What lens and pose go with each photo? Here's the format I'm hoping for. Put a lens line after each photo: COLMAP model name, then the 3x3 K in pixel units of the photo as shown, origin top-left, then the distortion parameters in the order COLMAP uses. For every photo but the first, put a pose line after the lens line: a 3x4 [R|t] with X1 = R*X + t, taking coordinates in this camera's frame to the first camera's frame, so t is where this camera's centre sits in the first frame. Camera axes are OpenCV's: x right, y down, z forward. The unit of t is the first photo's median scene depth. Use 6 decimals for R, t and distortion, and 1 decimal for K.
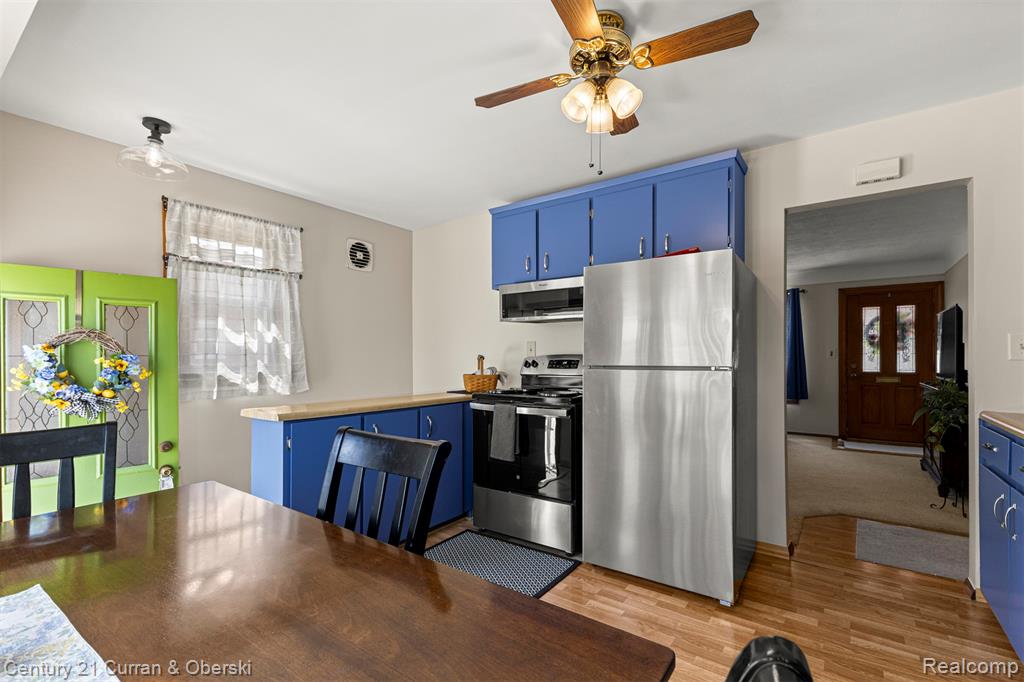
lens RADIAL K [[451.7, 0, 515.9], [0, 451.7, 355.1], [0, 0, 1]] dist [0.018847, -0.002905]
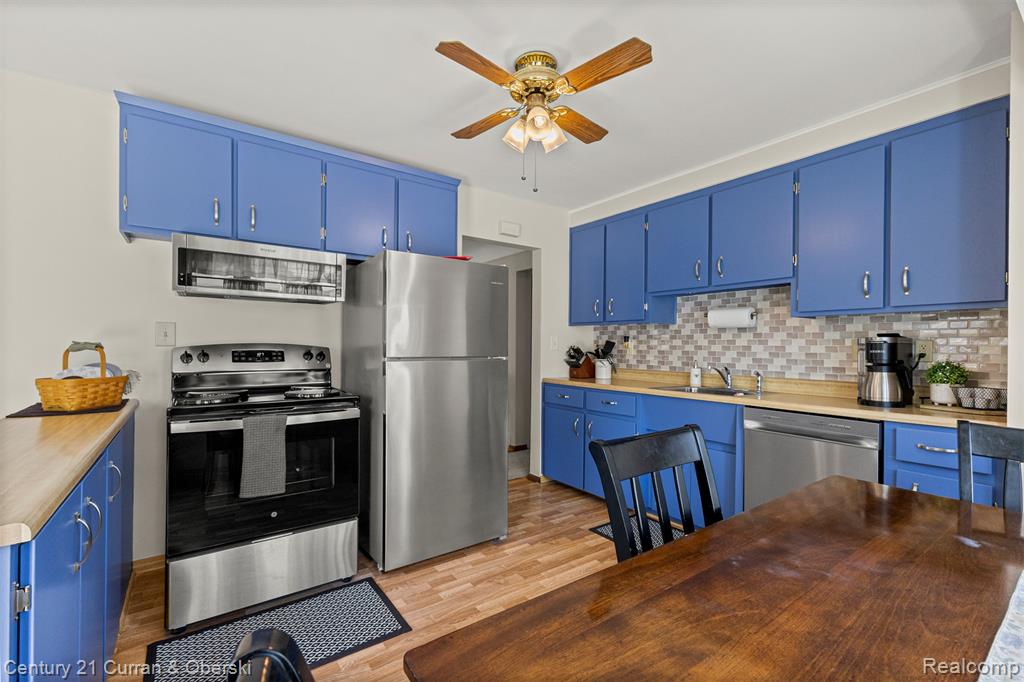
lens RADIAL K [[451.7, 0, 506.1], [0, 451.7, 345.6], [0, 0, 1]] dist [0.018847, -0.002905]
pose [[0.327128, 0.005802, 0.944962, -0.800363], [-0.012970, 0.999915, -0.001649, -0.003104], [-0.944891, -0.011717, 0.327175, 0.598140]]
